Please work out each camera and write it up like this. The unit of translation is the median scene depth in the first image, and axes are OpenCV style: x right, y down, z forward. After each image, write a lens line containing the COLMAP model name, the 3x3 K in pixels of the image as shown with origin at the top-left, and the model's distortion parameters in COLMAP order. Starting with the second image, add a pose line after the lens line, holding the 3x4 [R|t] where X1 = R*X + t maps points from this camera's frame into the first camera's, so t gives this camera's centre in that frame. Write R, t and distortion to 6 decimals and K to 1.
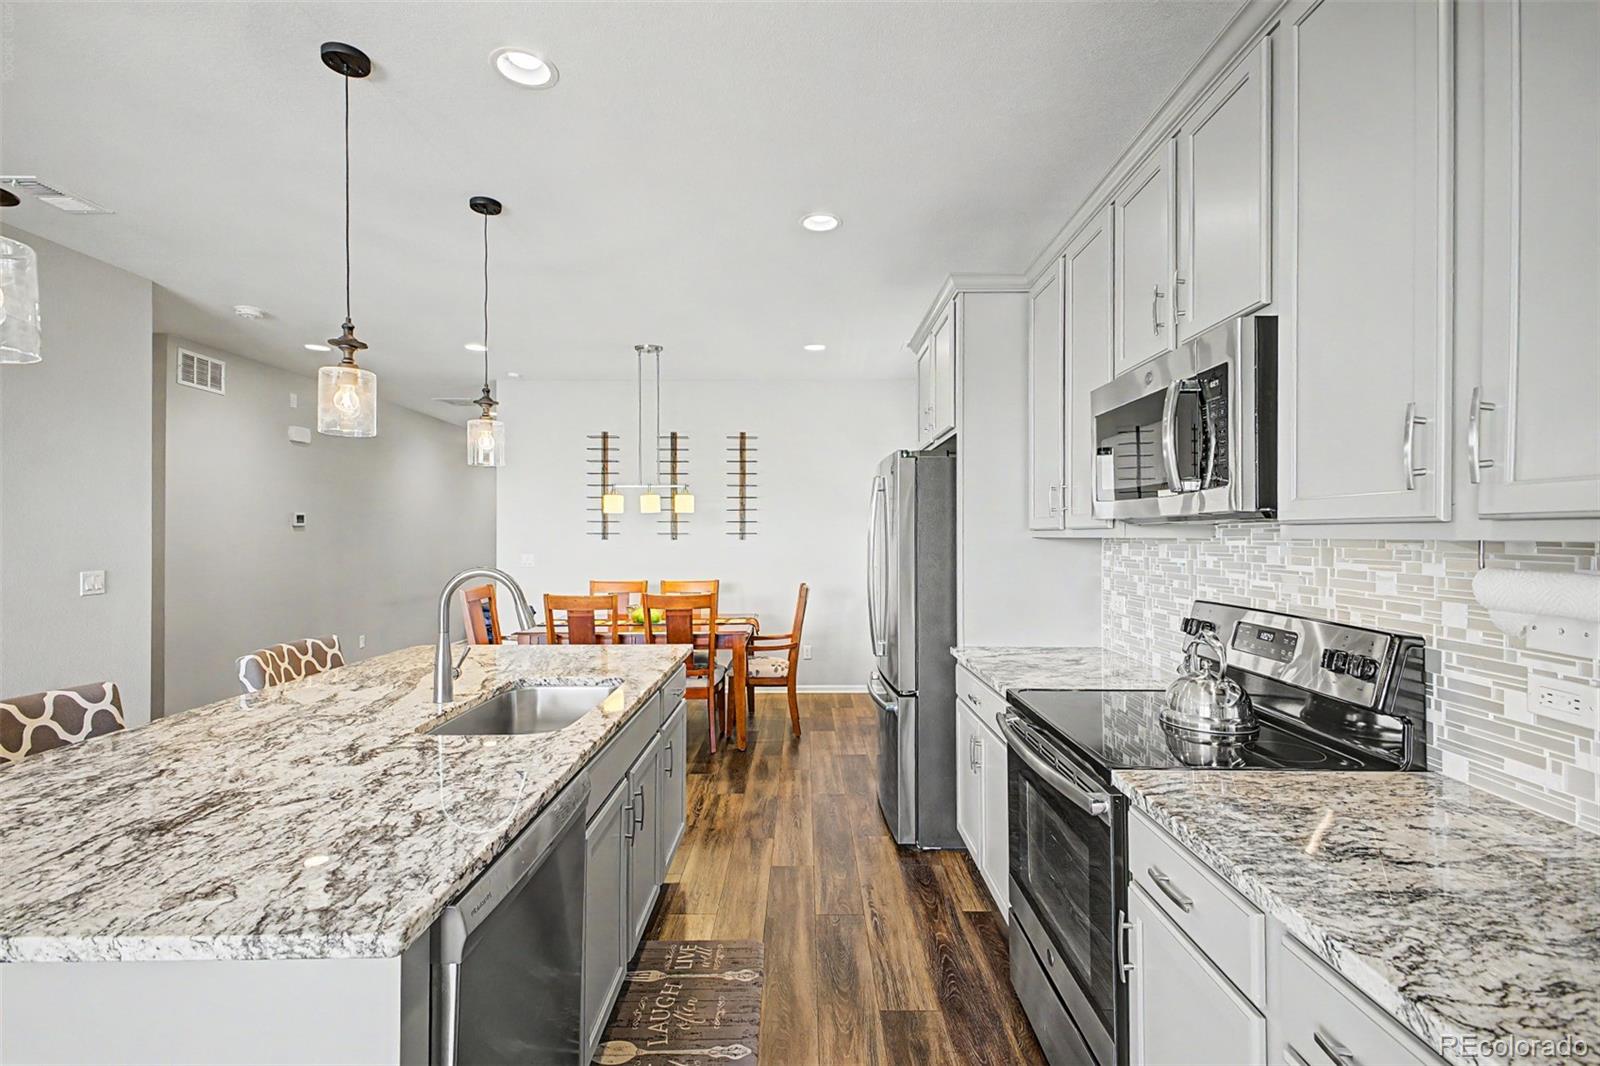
lens RADIAL K [[716.2, 0, 806.1], [0, 716.2, 528.1], [0, 0, 1]] dist [0.014313, -0.004106]
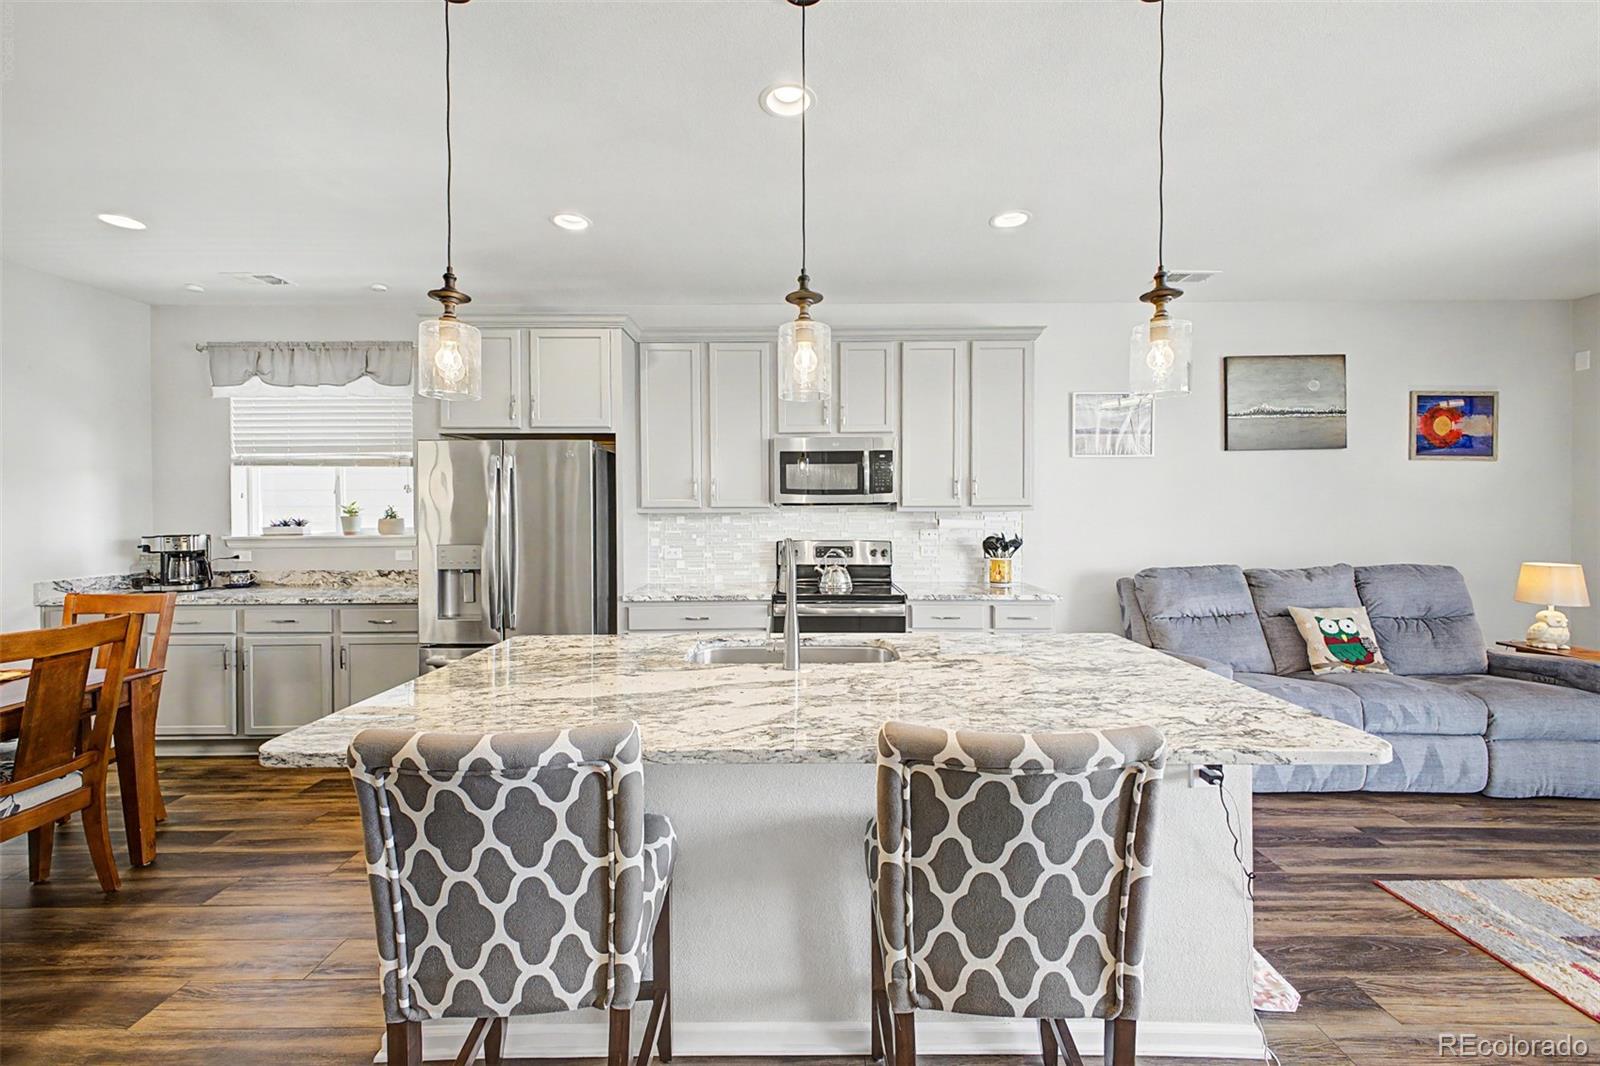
lens RADIAL K [[634.4, 0, 798.2], [0, 634.4, 516.9], [0, 0, 1]] dist [0.018860, -0.005512]
pose [[0.009962, -0.007764, 0.999920, -1.980184], [-0.003151, 0.999965, 0.007795, 0.019821], [-0.999945, -0.003229, 0.009937, 1.383074]]
